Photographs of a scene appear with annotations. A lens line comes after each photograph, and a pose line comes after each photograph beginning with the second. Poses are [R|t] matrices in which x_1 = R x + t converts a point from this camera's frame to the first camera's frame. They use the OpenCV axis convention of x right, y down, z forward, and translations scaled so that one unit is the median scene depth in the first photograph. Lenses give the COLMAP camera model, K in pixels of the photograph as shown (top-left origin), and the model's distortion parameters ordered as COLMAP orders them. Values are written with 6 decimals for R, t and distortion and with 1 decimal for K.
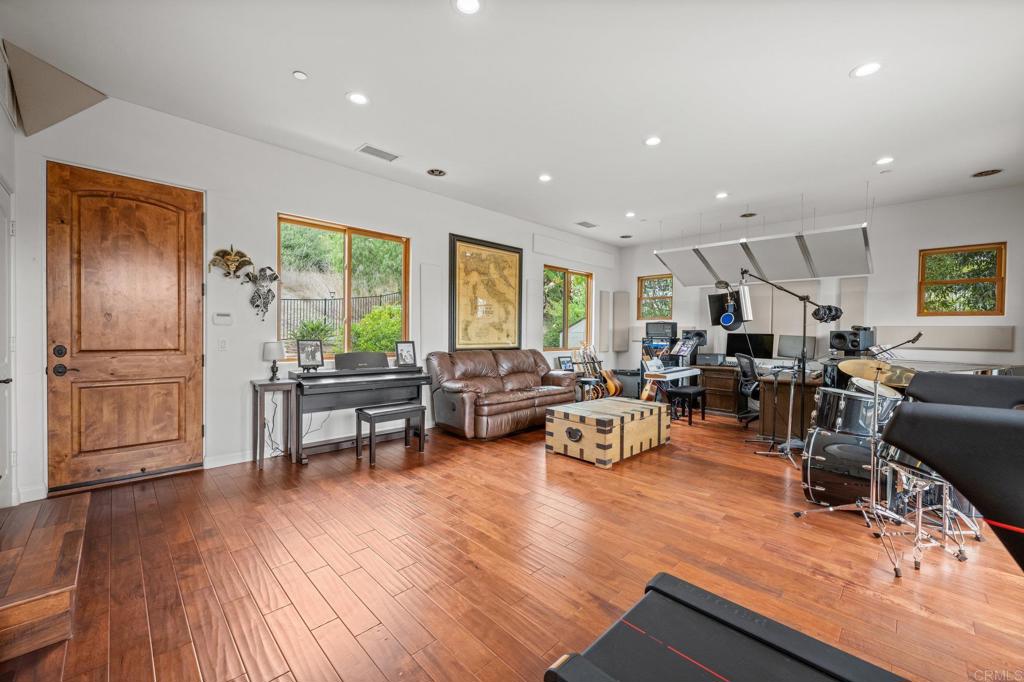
lens RADIAL K [[414.1, 0, 508.2], [0, 414.1, 342.6], [0, 0, 1]] dist [-0.022177, 0.001707]
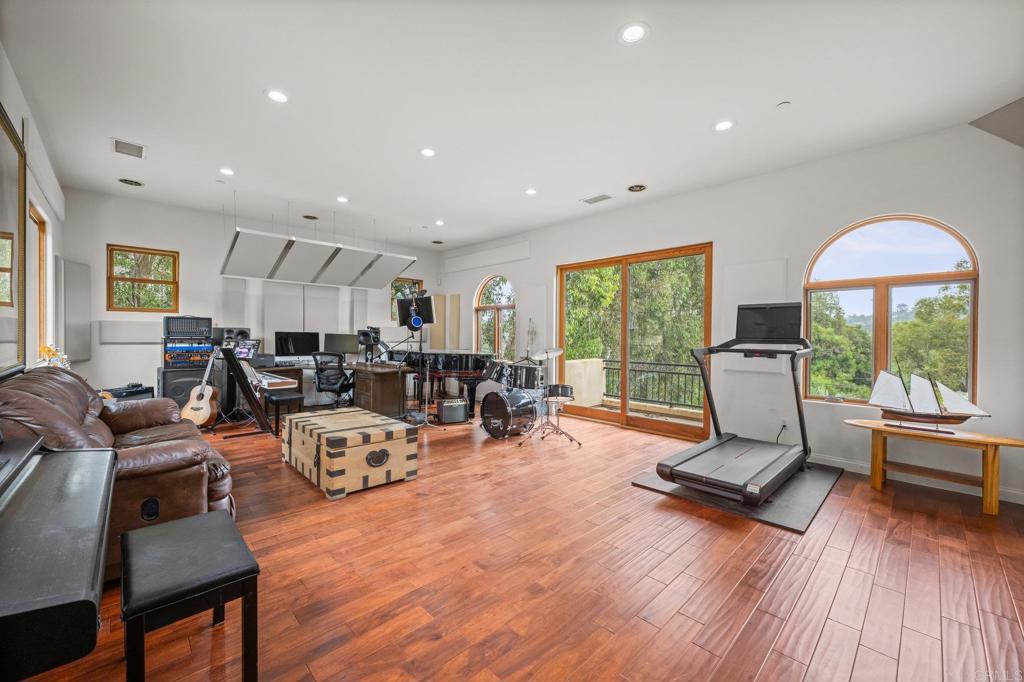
lens RADIAL K [[414.1, 0, 510.2], [0, 414.1, 337.1], [0, 0, 1]] dist [-0.022177, 0.001707]
pose [[-0.017323, -0.018178, 0.999685, -0.673535], [0.017935, 0.999668, 0.018489, -0.029893], [-0.999689, 0.018250, -0.016991, 0.755867]]
